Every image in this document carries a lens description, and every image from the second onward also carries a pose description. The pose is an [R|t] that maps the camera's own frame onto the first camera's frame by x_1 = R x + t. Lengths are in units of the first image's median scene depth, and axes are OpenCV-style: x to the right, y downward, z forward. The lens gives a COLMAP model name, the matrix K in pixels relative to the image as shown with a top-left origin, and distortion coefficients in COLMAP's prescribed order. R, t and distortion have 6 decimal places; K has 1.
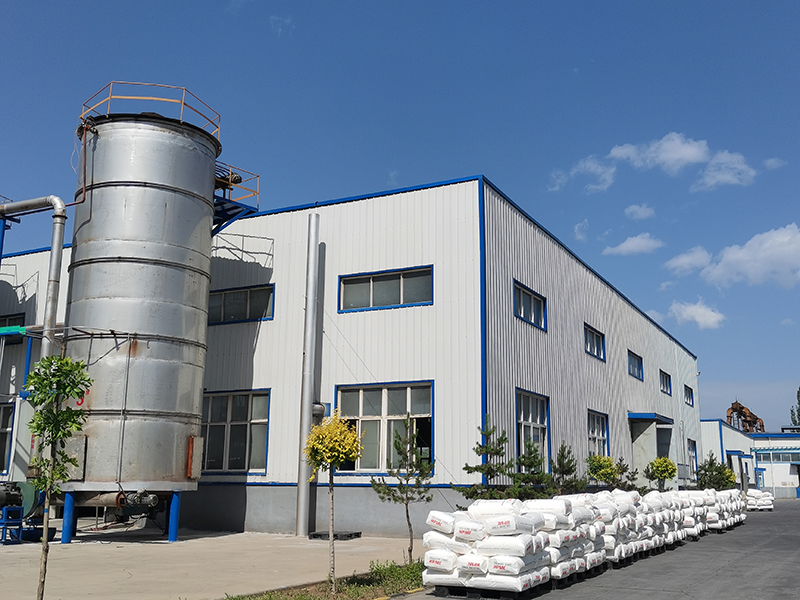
lens RADIAL K [[857.2, 0, 397.6], [0, 857.2, 292.8], [0, 0, 1]] dist [0.086114, 0.000000]
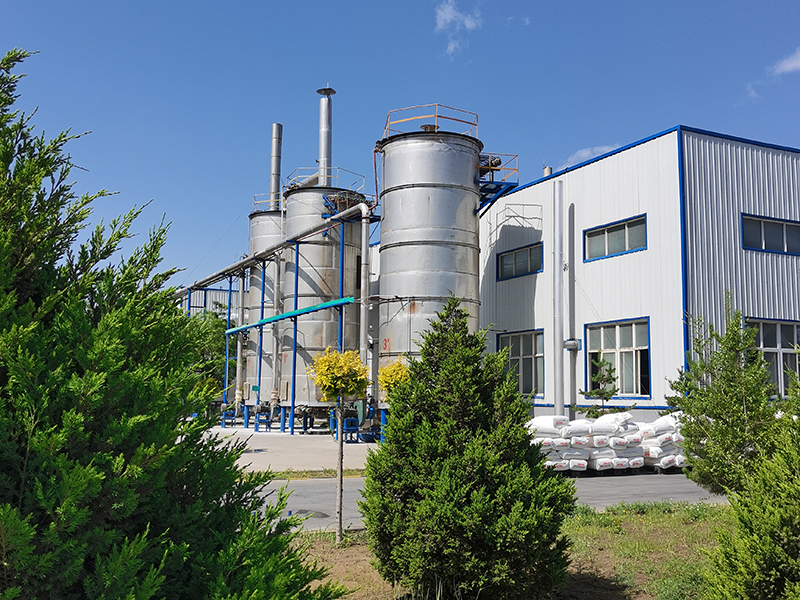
lens RADIAL K [[857.2, 0, 402.5], [0, 857.2, 301.2], [0, 0, 1]] dist [0.086114, 0.000000]
pose [[0.800142, -0.068520, -0.595884, 0.440522], [0.125398, 0.990610, 0.054472, -0.019952], [0.586557, -0.118308, 0.801221, -0.095681]]
